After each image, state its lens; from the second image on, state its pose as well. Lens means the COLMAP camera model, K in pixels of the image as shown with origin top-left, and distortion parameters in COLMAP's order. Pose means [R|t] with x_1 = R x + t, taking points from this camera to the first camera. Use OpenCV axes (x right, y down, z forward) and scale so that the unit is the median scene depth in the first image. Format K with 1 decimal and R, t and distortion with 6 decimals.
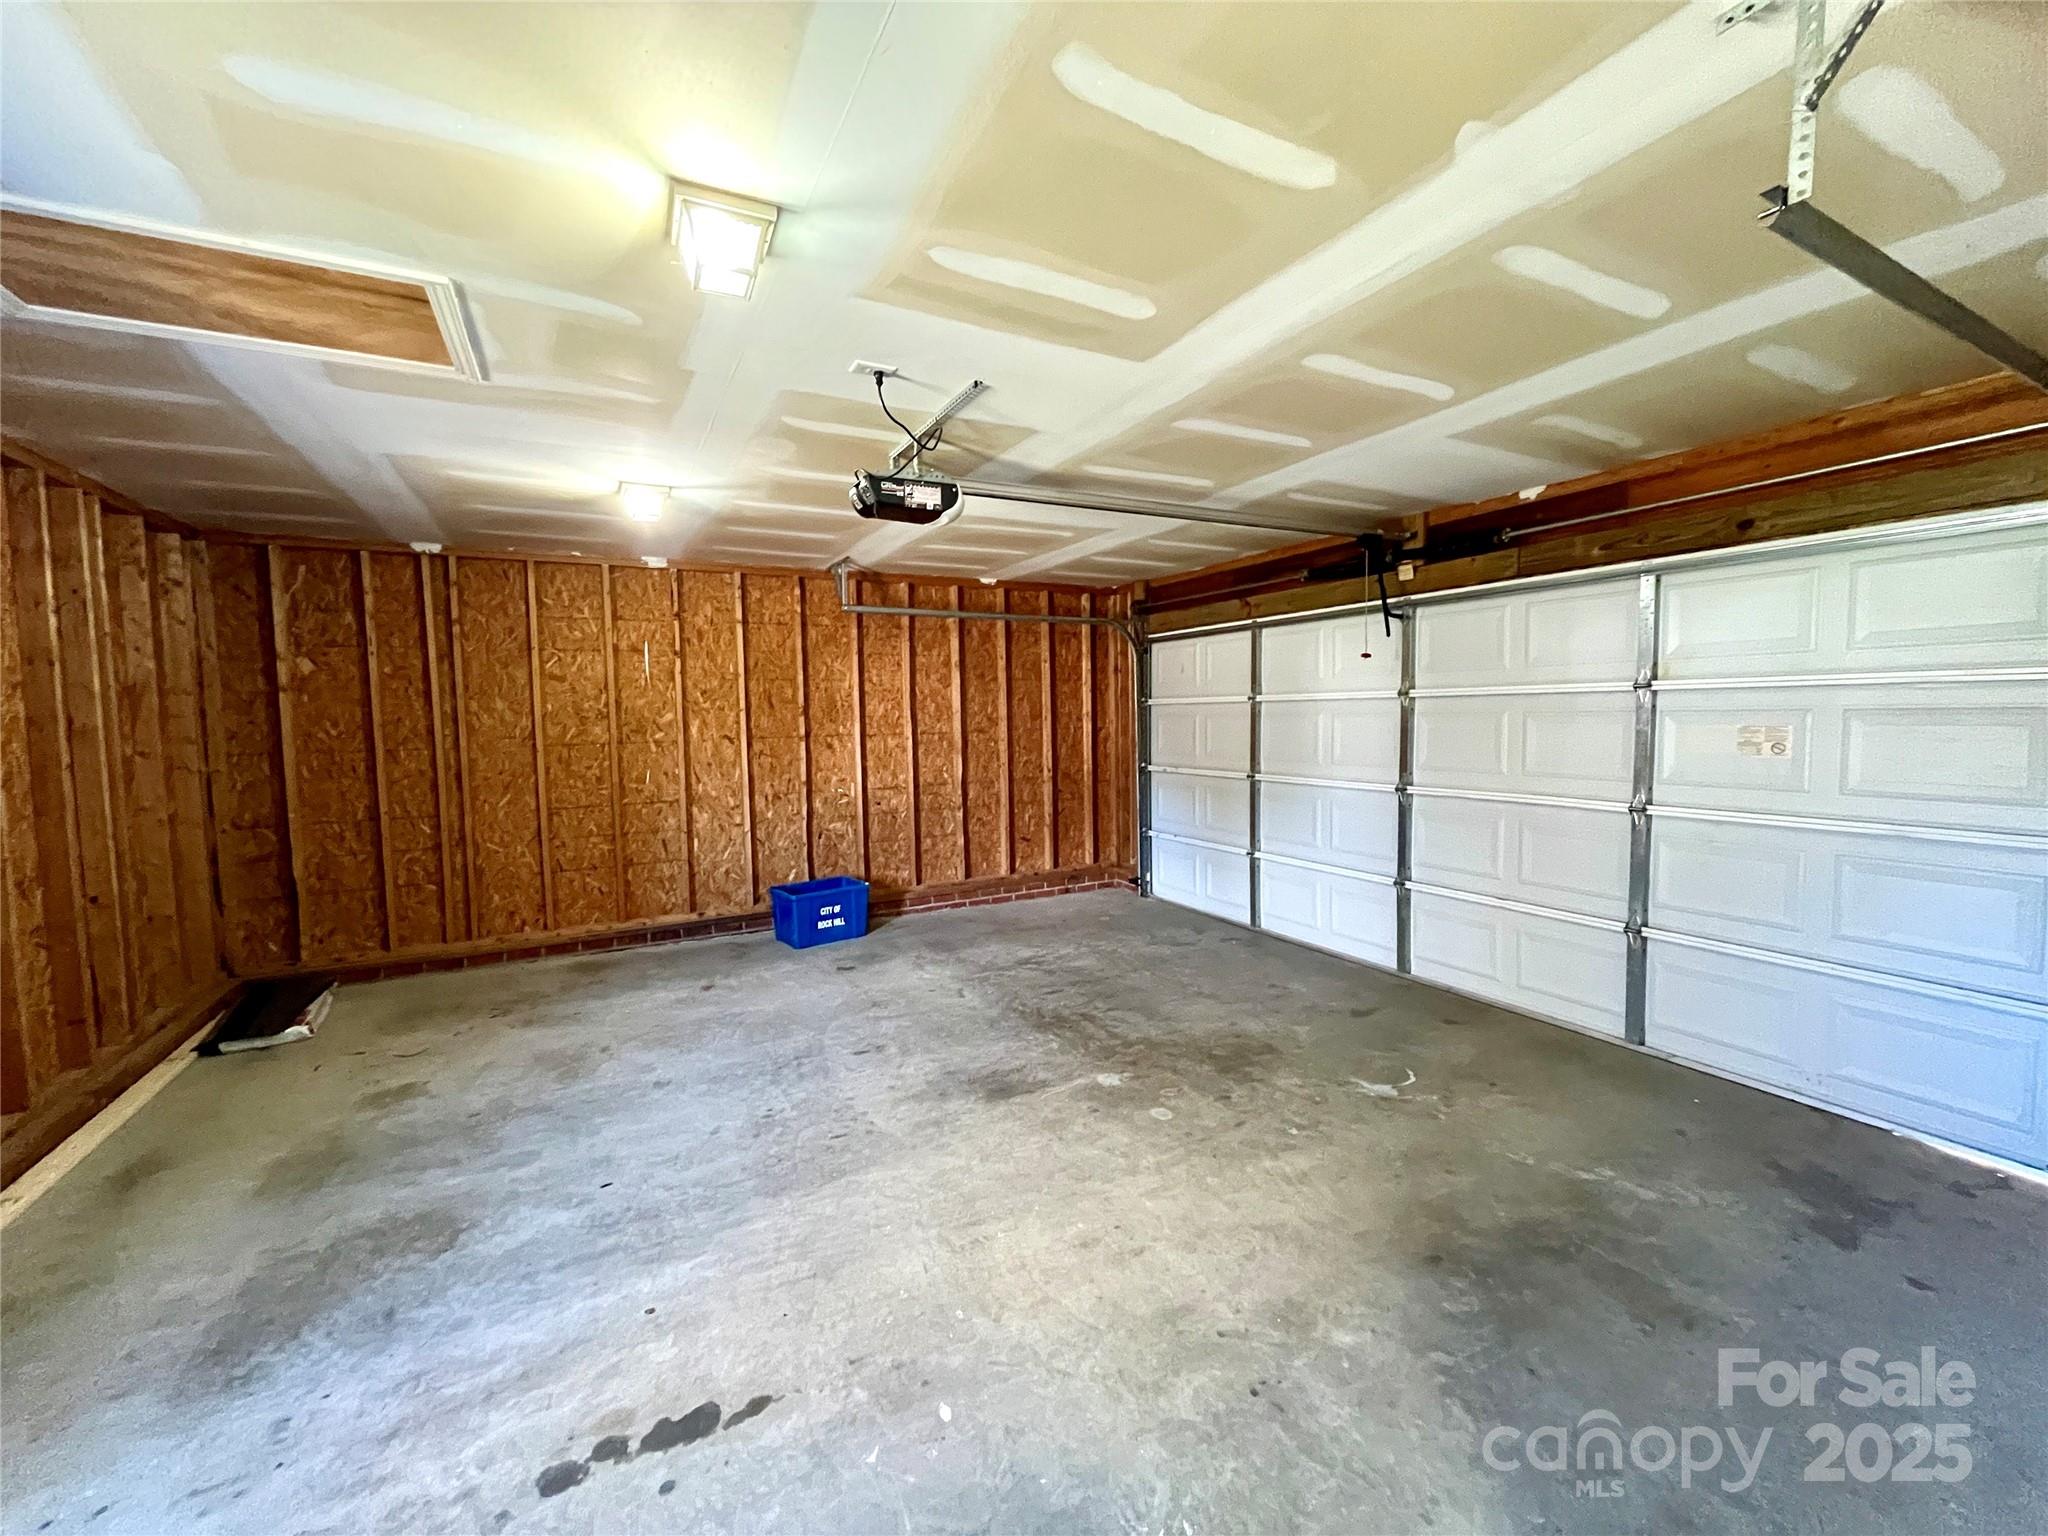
lens RADIAL K [[820.4, 0, 1029.9], [0, 820.4, 766.3], [0, 0, 1]] dist [-0.000716, -0.000477]
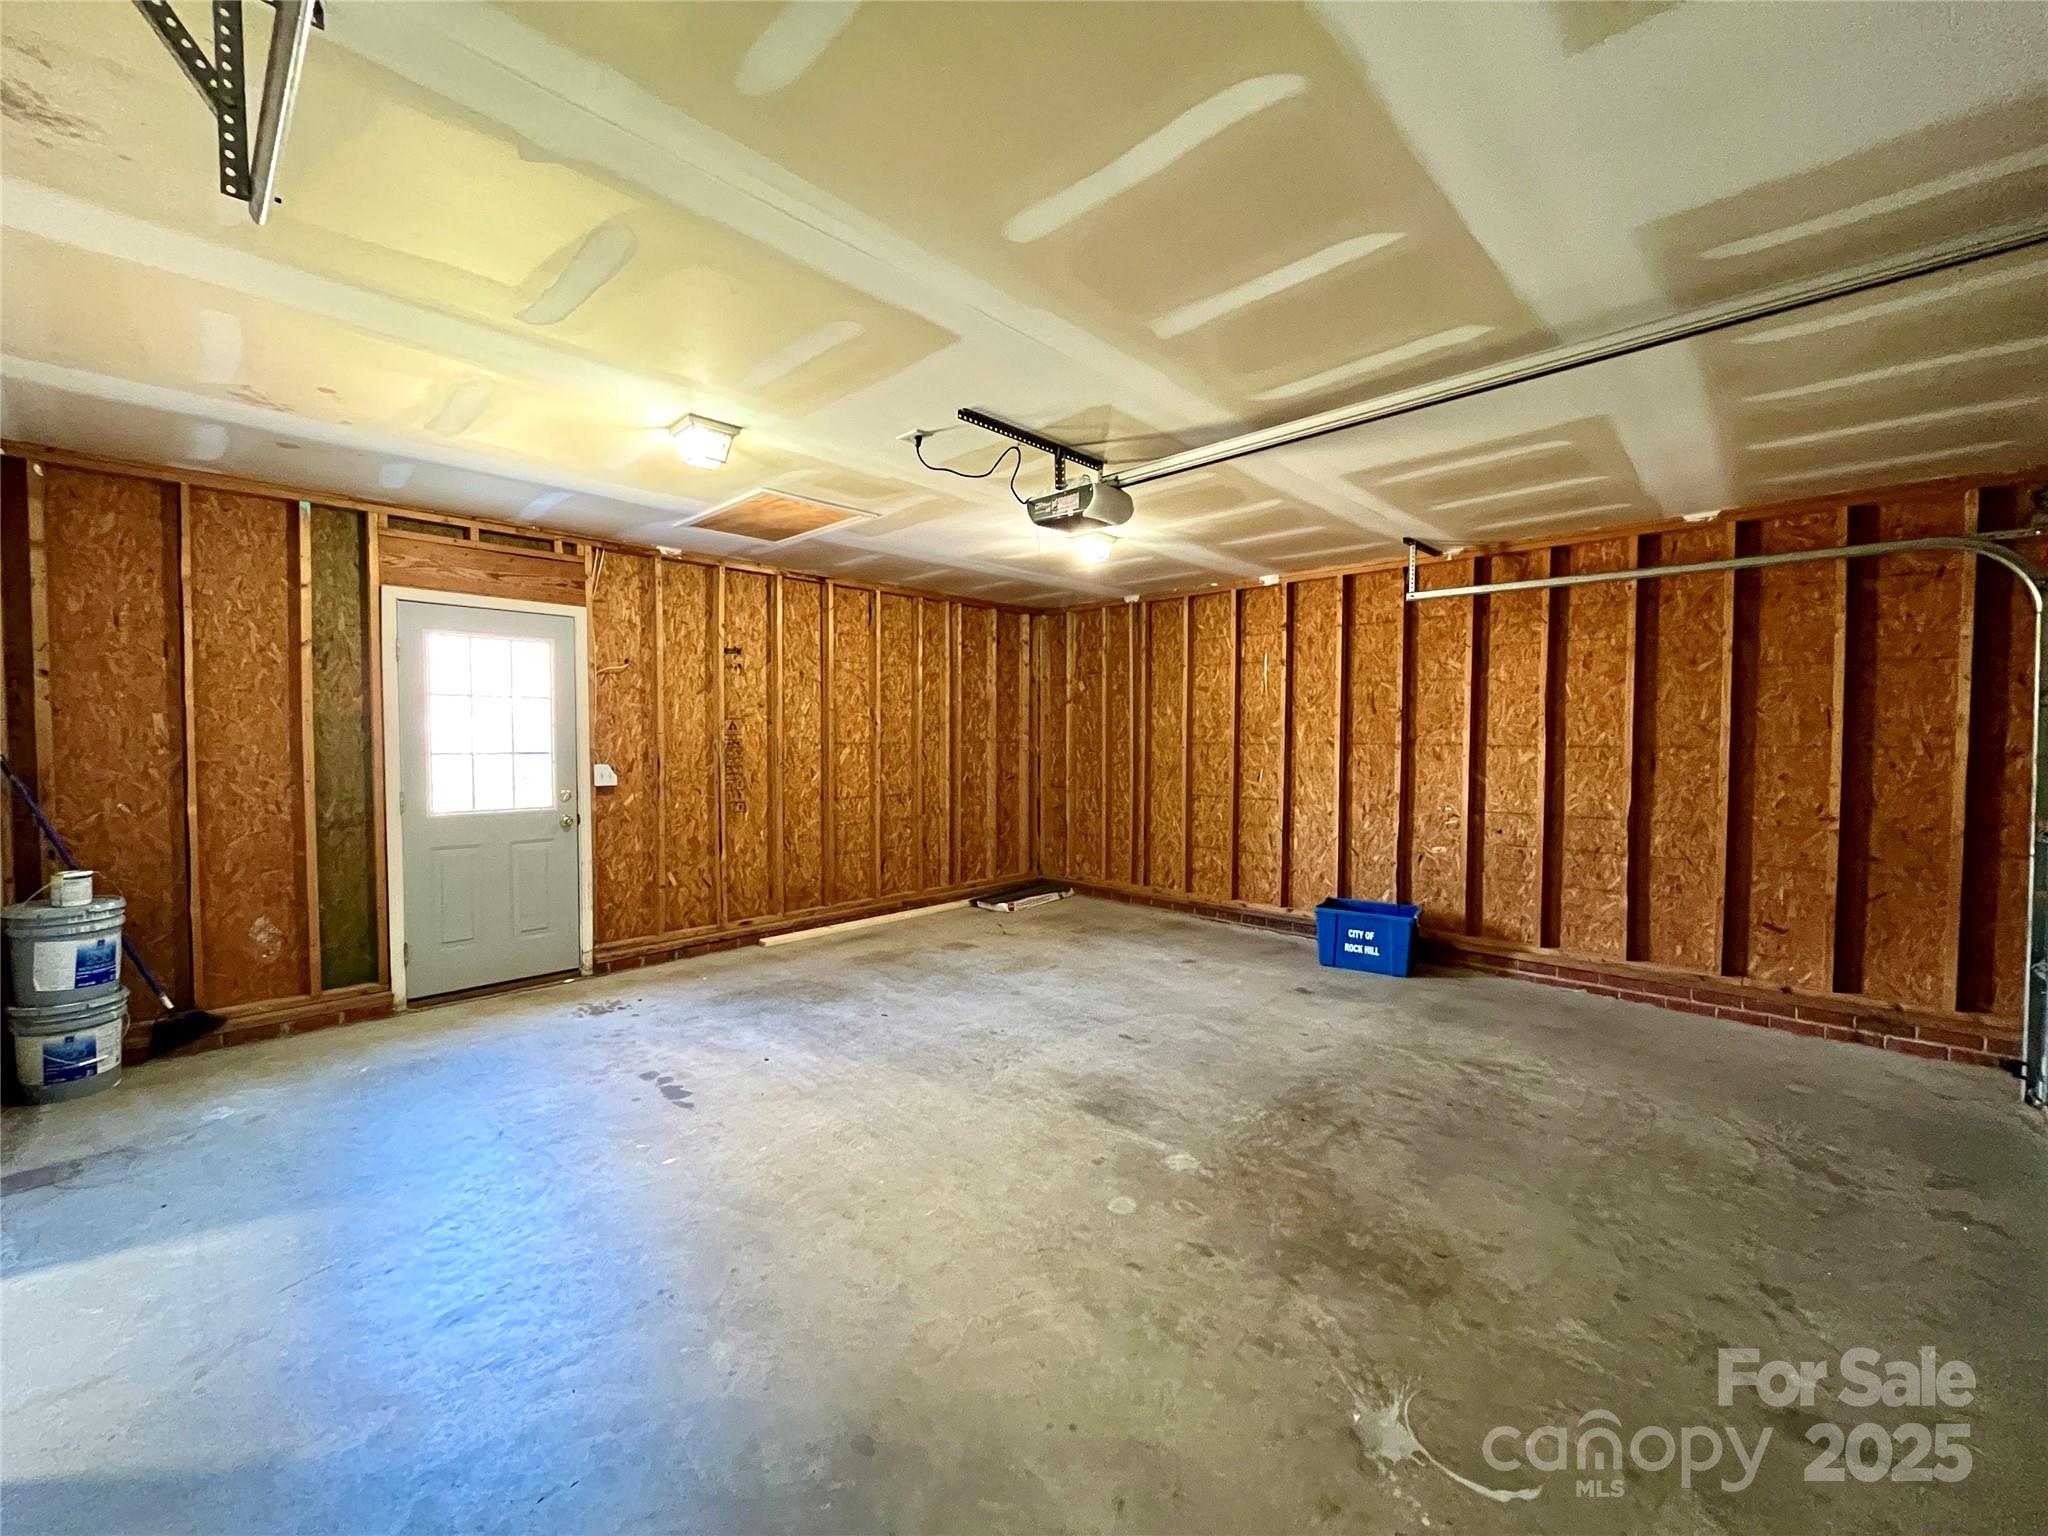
lens RADIAL K [[820.4, 0, 1029.9], [0, 820.4, 766.3], [0, 0, 1]] dist [-0.000716, -0.000477]
pose [[0.315205, 0.054331, -0.947467, 0.652571], [-0.070467, 0.996944, 0.033725, -0.019630], [0.946404, 0.056135, 0.318070, 0.476008]]
